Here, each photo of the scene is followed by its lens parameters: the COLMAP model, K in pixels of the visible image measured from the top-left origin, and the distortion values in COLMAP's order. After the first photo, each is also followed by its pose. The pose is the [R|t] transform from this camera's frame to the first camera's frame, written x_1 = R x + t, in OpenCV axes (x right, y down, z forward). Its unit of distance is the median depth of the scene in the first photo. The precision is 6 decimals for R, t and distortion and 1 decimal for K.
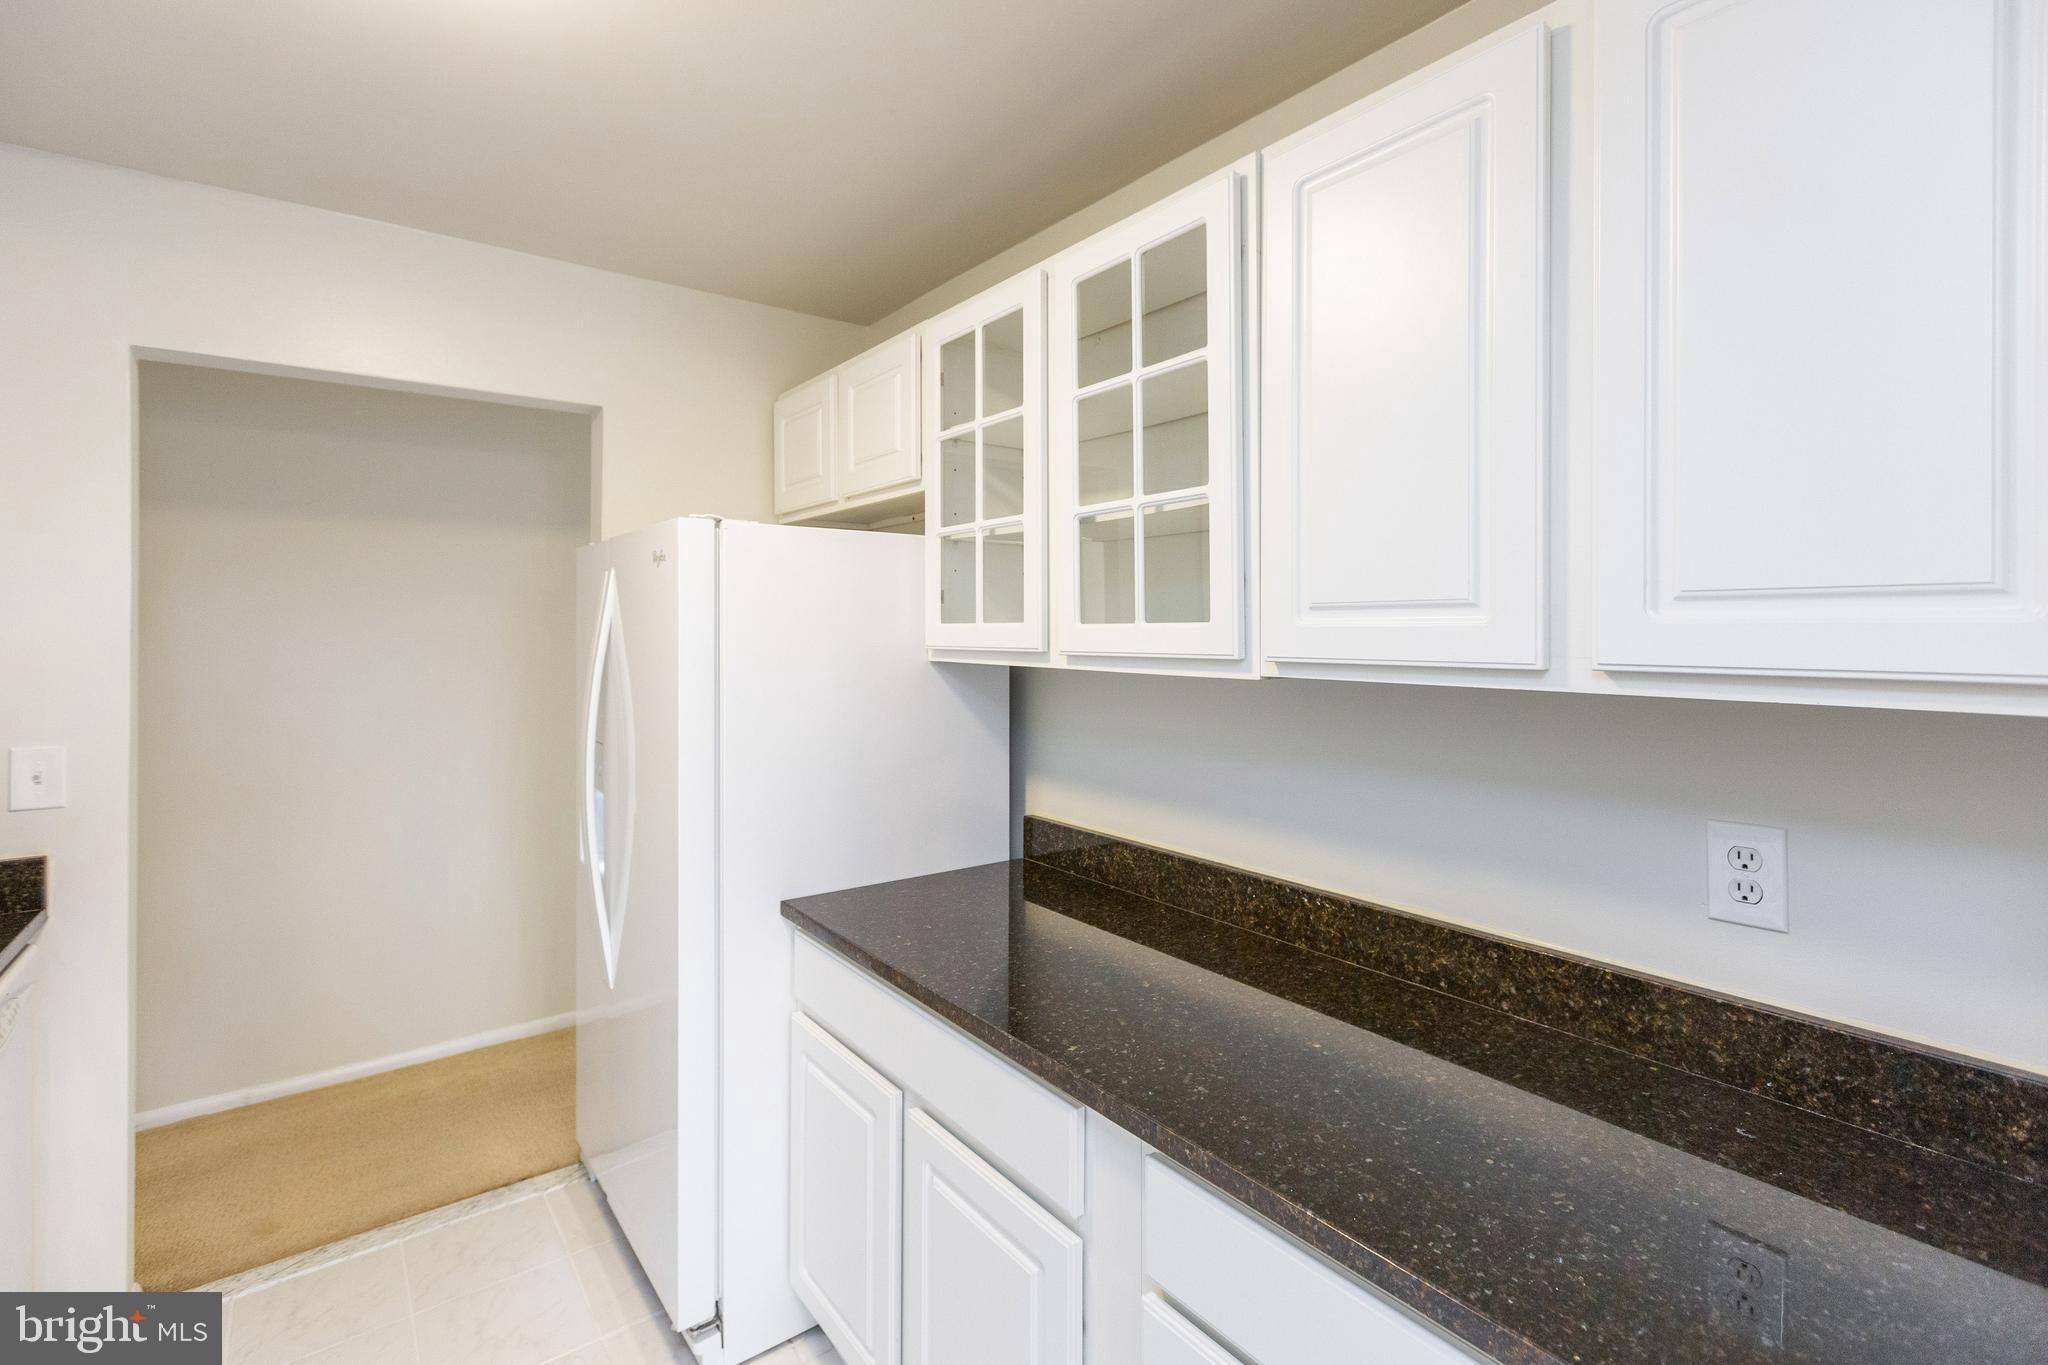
lens RADIAL K [[928.3, 0, 1020.3], [0, 928.3, 633.4], [0, 0, 1]] dist [0.001681, 0.000383]
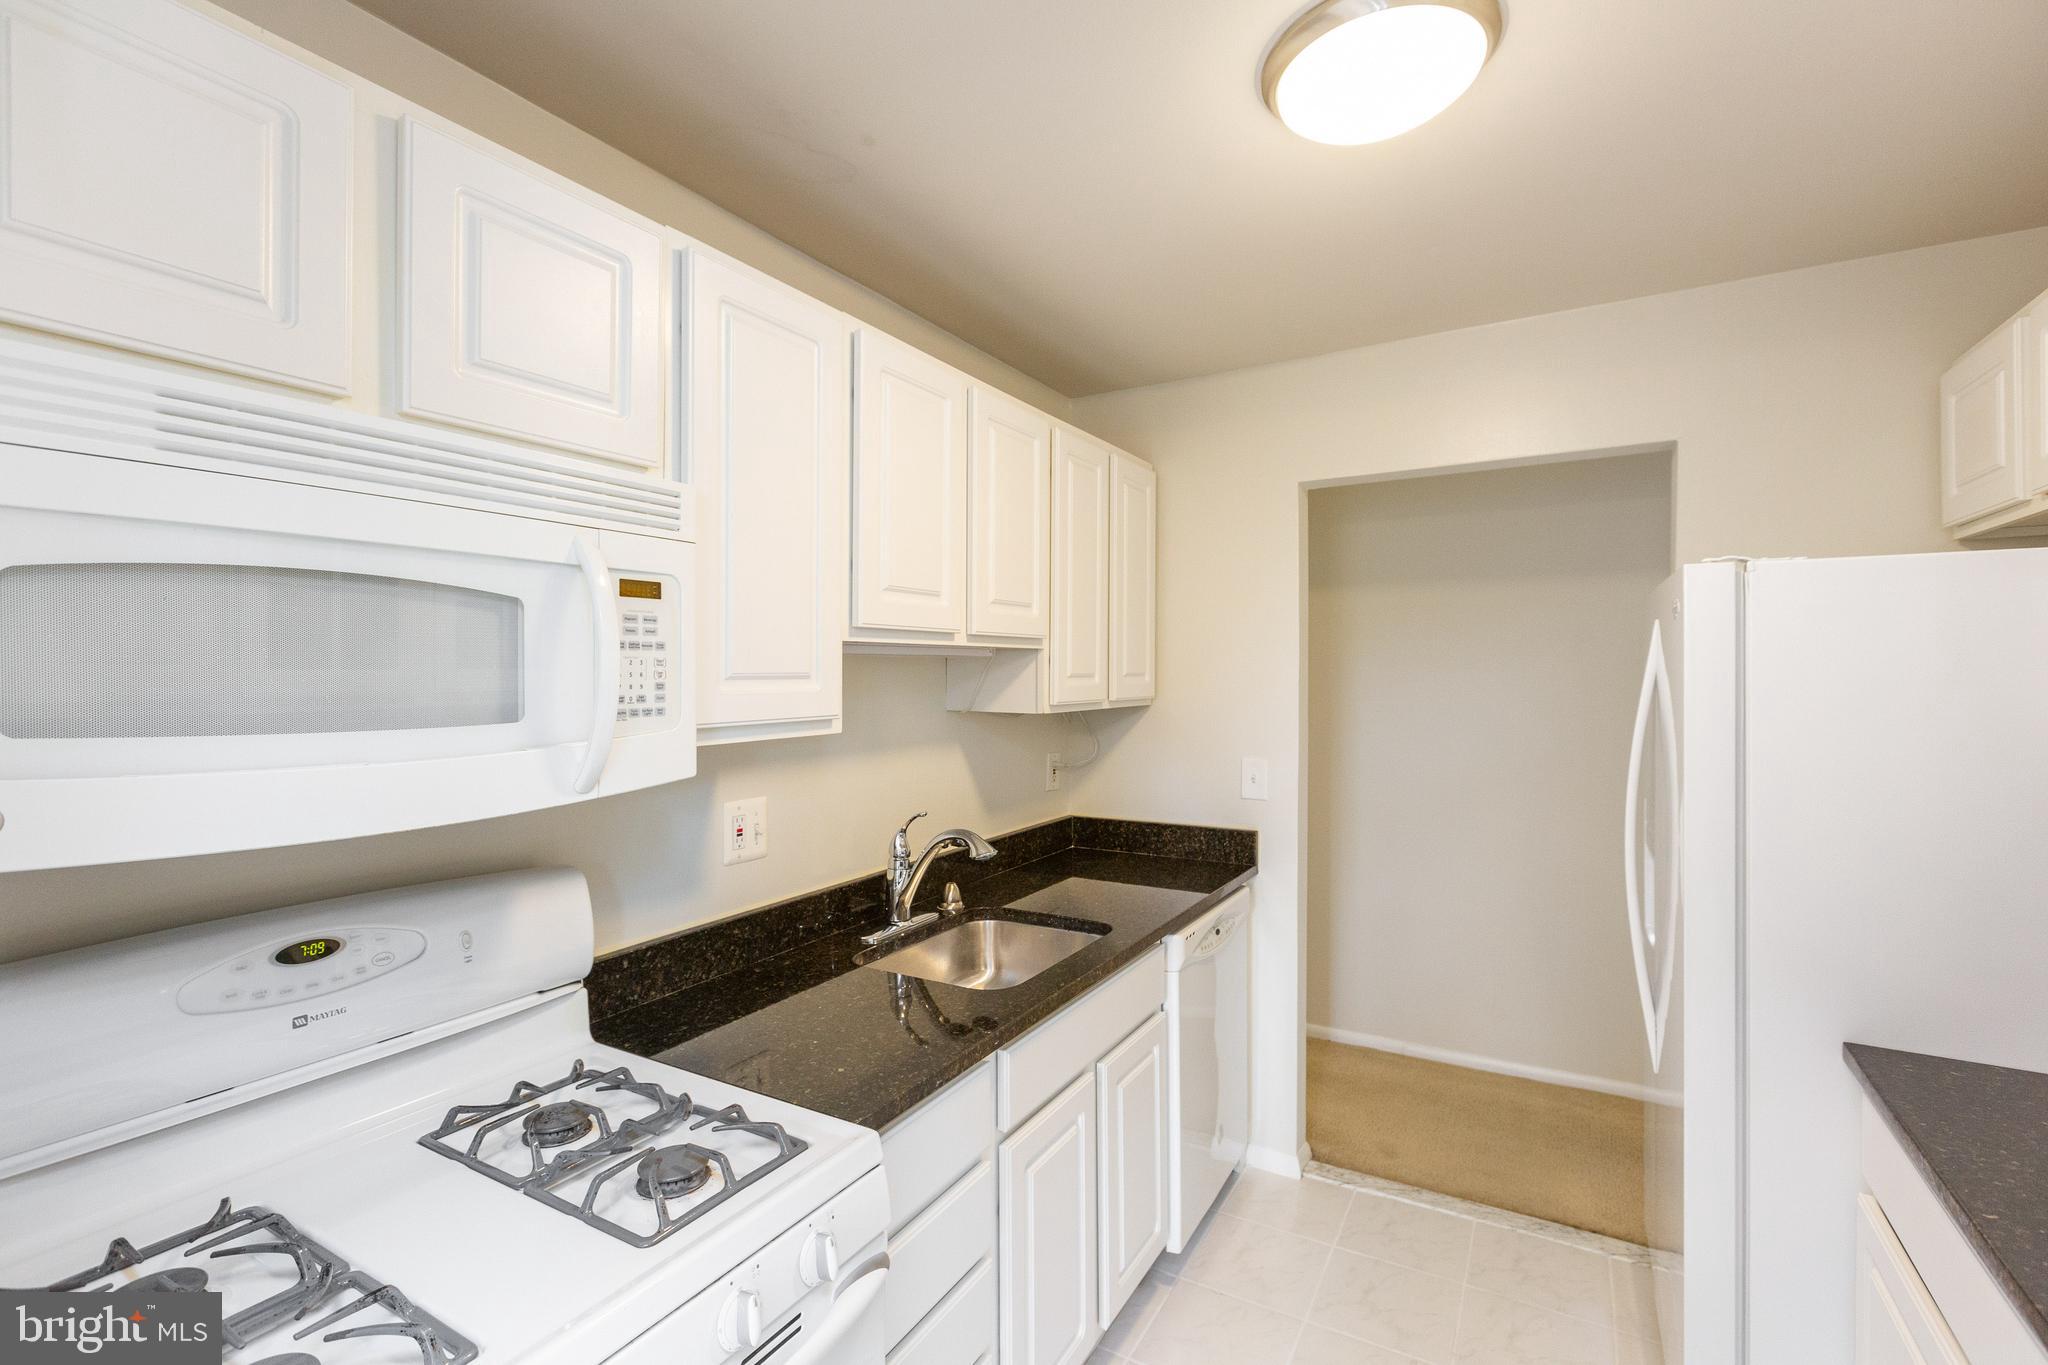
lens RADIAL K [[925.8, 0, 1032.5], [0, 925.8, 675.3], [0, 0, 1]] dist [-0.001120, -0.000351]
pose [[0.378483, 0.004856, -0.925595, 0.176076], [-0.000570, 0.999987, 0.005013, -0.018919], [0.925608, -0.001370, 0.378481, 0.072209]]
